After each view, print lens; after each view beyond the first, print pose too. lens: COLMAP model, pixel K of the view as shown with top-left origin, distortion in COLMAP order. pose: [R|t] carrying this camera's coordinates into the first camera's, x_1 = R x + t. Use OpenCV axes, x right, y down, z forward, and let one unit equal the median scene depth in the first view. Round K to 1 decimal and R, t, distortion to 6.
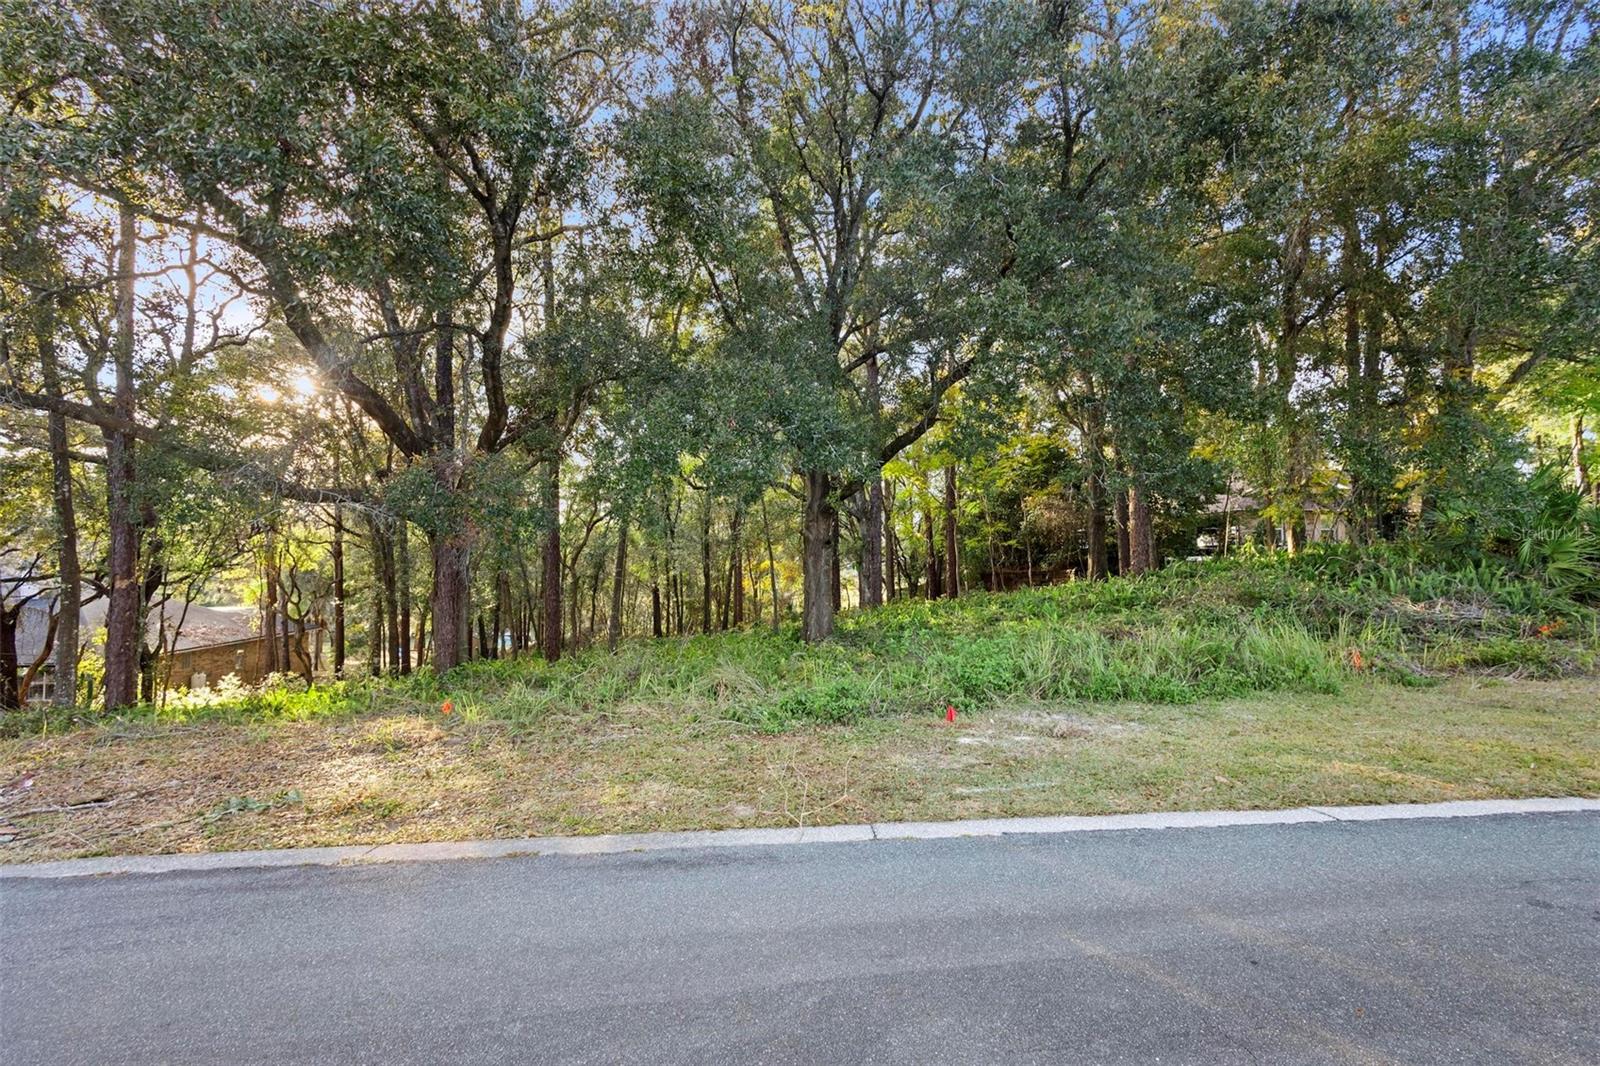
lens RADIAL K [[718.8, 0, 804.0], [0, 718.8, 531.8], [0, 0, 1]] dist [-0.000934, -0.000789]
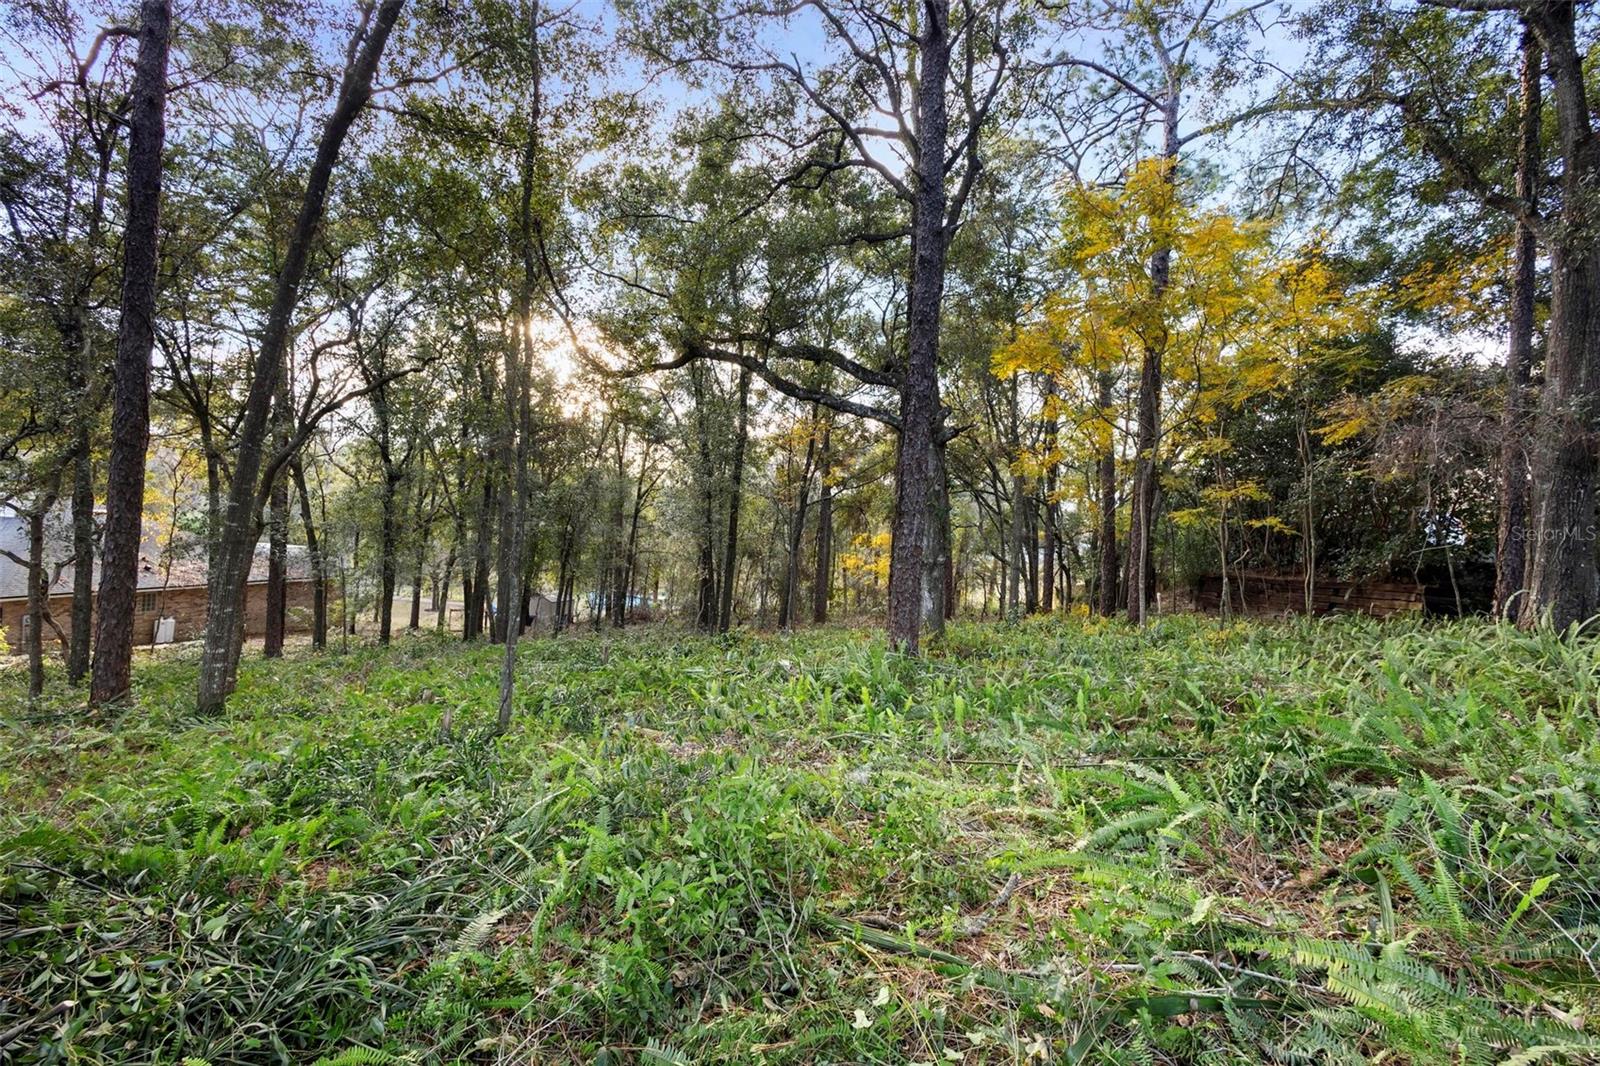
lens RADIAL K [[718.8, 0, 796.9], [0, 718.8, 537.9], [0, 0, 1]] dist [-0.000934, -0.000789]
pose [[0.960147, 0.065760, -0.271649, 0.111085], [-0.053856, 0.997243, 0.051055, 0.019671], [0.274258, -0.034390, 0.961041, 0.440094]]
